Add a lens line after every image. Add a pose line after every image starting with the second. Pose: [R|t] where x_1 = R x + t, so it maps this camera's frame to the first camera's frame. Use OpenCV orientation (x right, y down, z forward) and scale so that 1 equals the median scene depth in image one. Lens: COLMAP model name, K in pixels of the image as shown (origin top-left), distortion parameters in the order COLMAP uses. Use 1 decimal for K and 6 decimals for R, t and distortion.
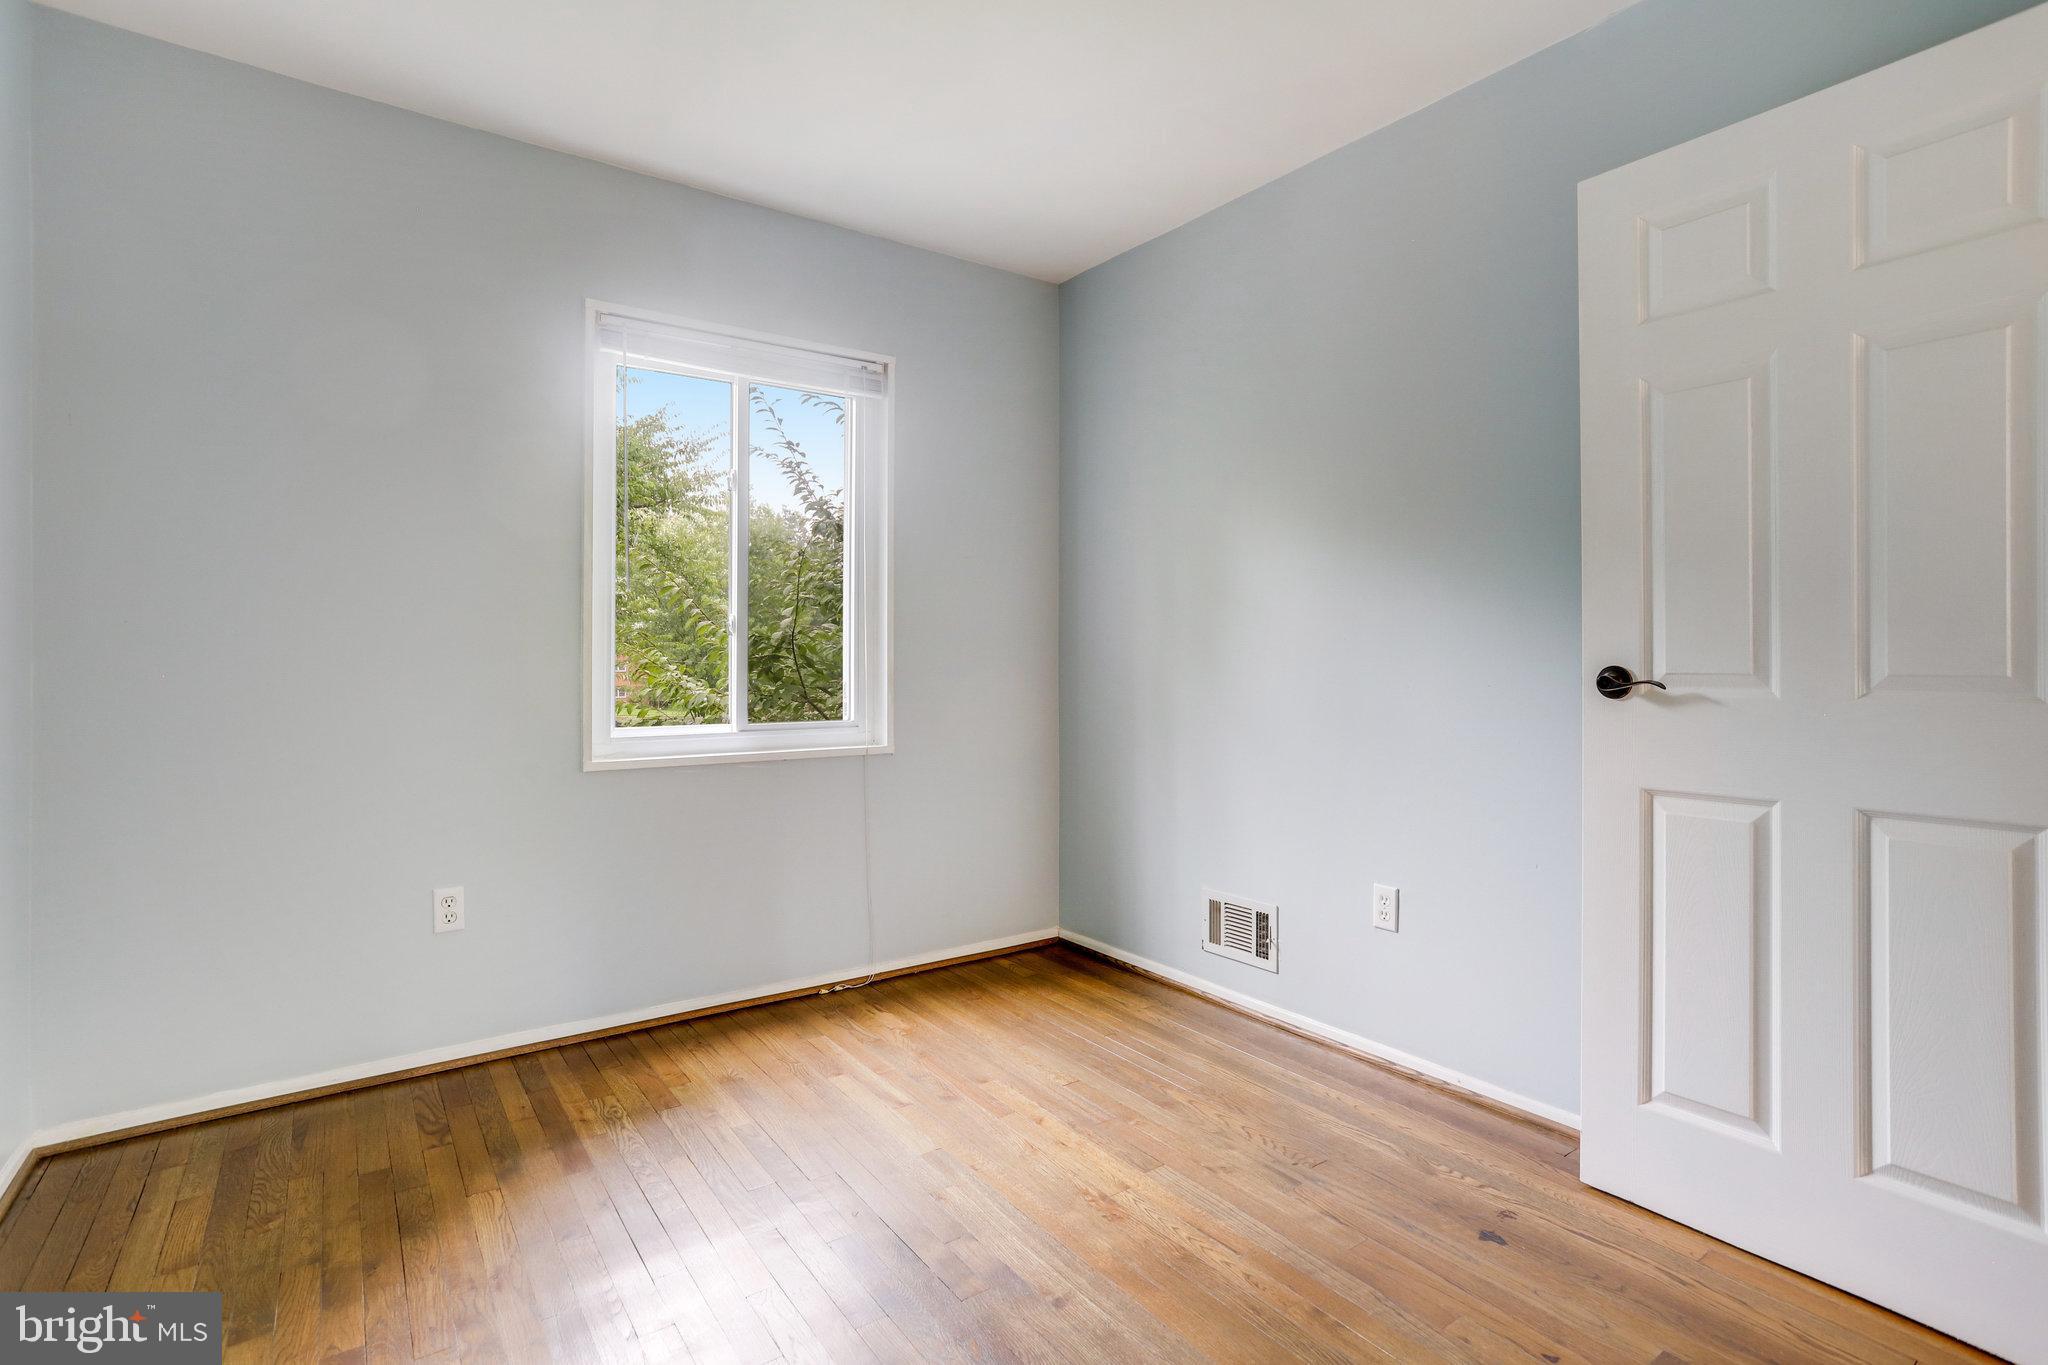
lens RADIAL K [[1001.3, 0, 1025.3], [0, 1001.3, 662.5], [0, 0, 1]] dist [-0.066437, 0.032206]
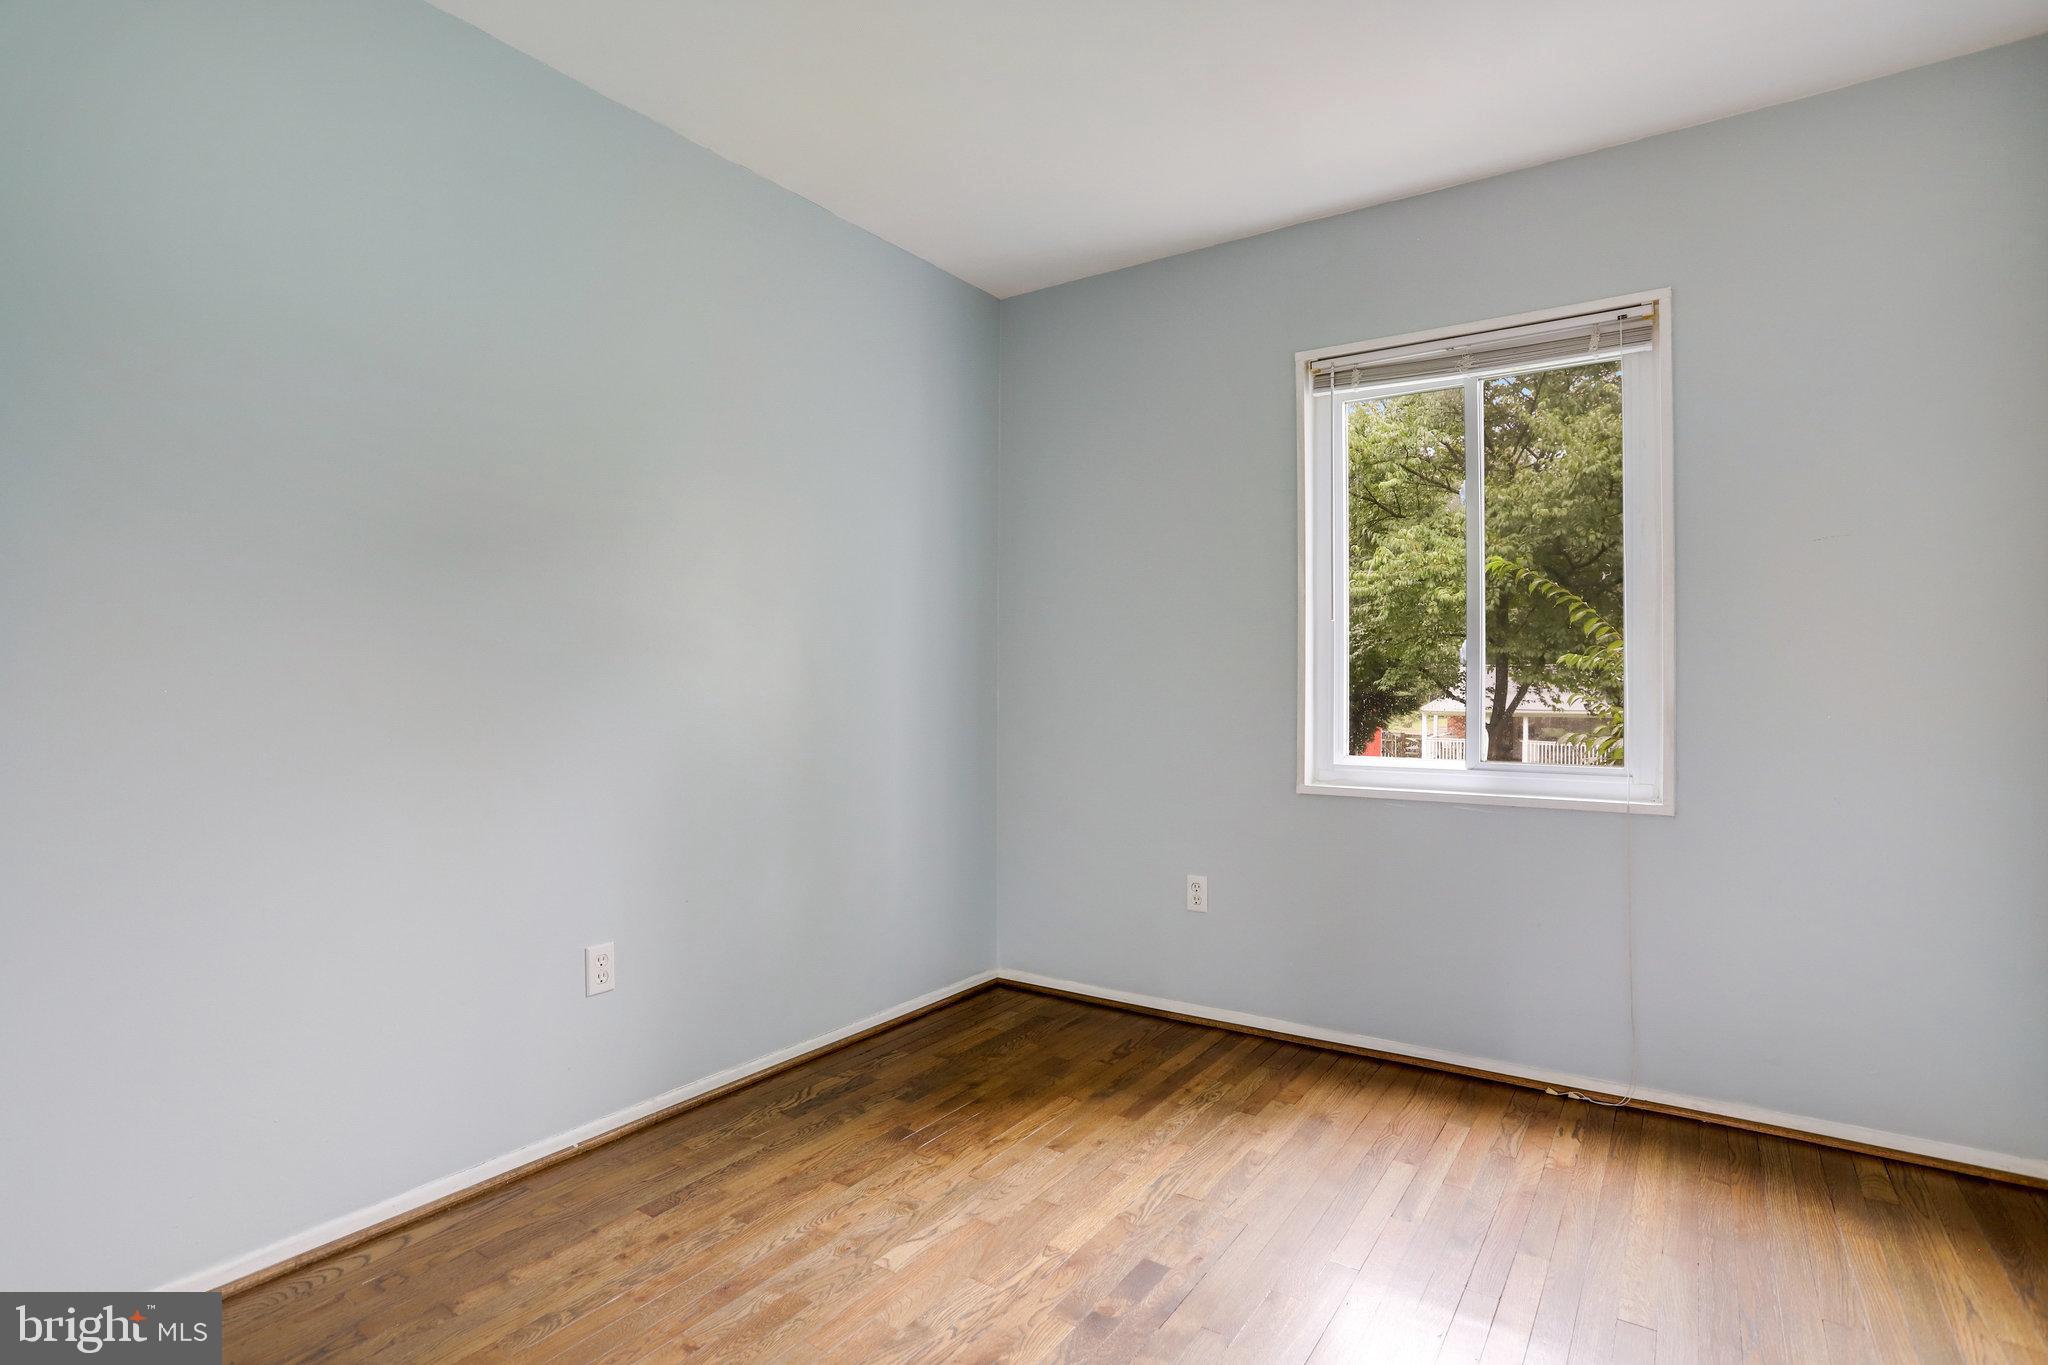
lens RADIAL K [[1006.9, 0, 1027.5], [0, 1006.9, 677.7], [0, 0, 1]] dist [-0.071965, 0.028376]
pose [[0.312552, -0.011091, -0.949836, 0.529107], [-0.003567, 0.999911, -0.012849, -0.001020], [0.949894, 0.007404, 0.312485, 0.397733]]
